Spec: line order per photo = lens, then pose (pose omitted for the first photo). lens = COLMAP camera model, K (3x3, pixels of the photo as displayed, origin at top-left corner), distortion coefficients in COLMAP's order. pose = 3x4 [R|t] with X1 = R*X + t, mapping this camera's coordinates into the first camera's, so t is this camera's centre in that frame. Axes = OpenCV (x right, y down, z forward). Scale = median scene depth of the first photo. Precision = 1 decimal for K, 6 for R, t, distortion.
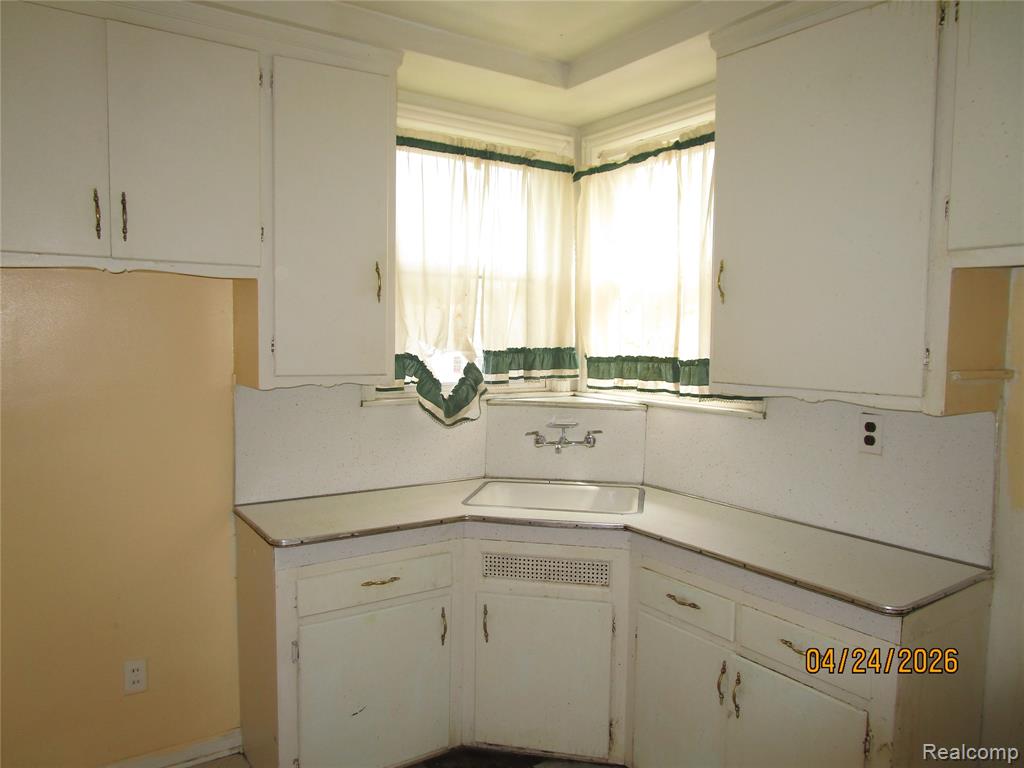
lens RADIAL K [[735.1, 0, 515.9], [0, 735.1, 382.8], [0, 0, 1]] dist [-0.027583, 0.013680]
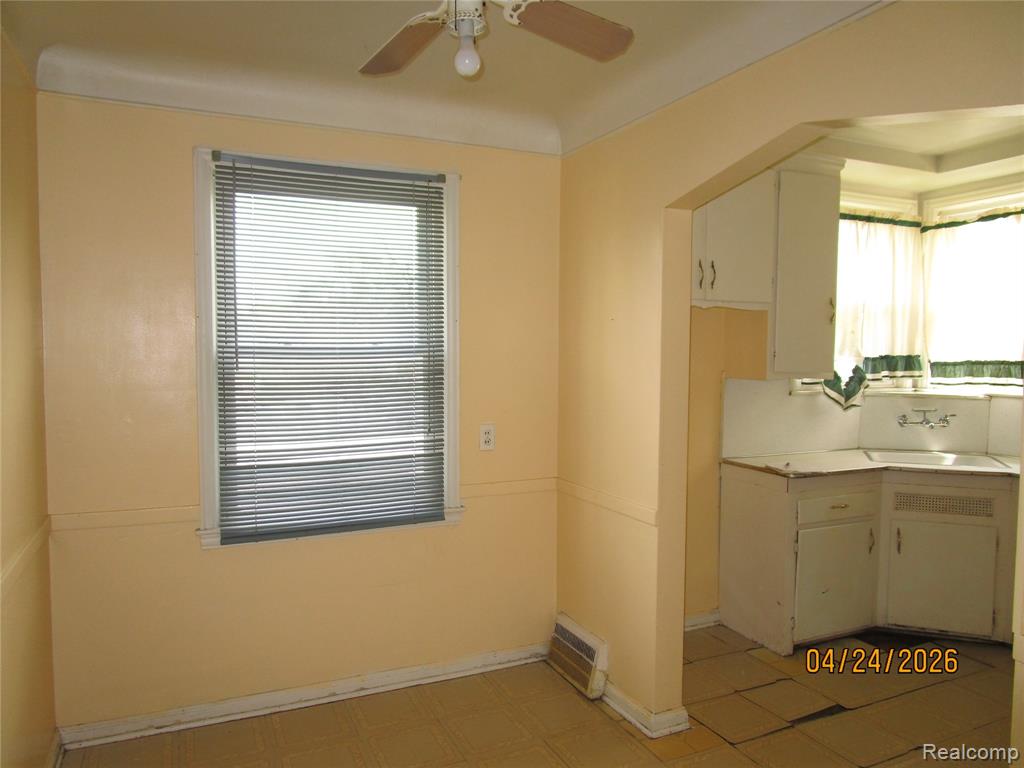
lens RADIAL K [[735.1, 0, 511.2], [0, 735.1, 383.6], [0, 0, 1]] dist [-0.027583, 0.013680]
pose [[0.986283, 0.001737, -0.165051, -0.489414], [-0.004802, 0.999823, -0.018170, 0.036418], [0.164990, 0.018713, 0.986118, -0.501737]]
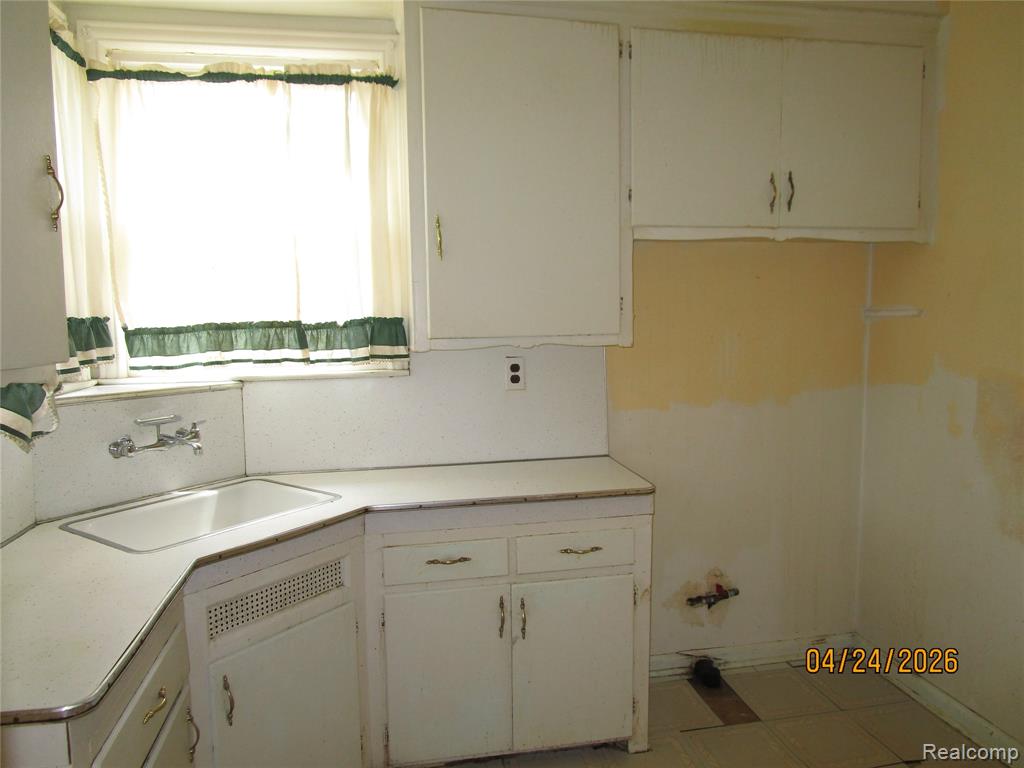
lens RADIAL K [[735.1, 0, 511.2], [0, 735.1, 385.5], [0, 0, 1]] dist [-0.027583, 0.013680]
pose [[0.396962, -0.110051, 0.911214, -0.466617], [0.081803, 0.993077, 0.084301, -0.010080], [-0.914183, 0.041076, 0.403216, 0.388976]]
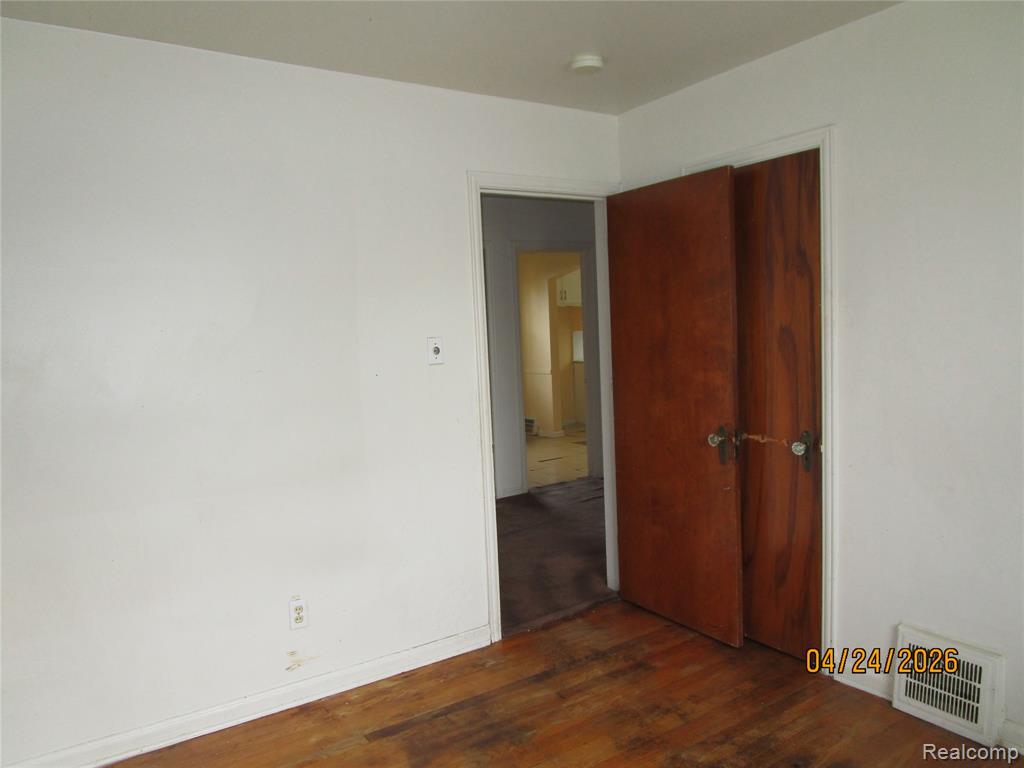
lens RADIAL K [[735.1, 0, 515.2], [0, 735.1, 390.3], [0, 0, 1]] dist [-0.027583, 0.013680]
pose [[0.998197, -0.056122, -0.021300, -0.549230], [0.056439, 0.998299, 0.014595, 0.216302], [0.020444, -0.015771, 0.999667, -2.702221]]
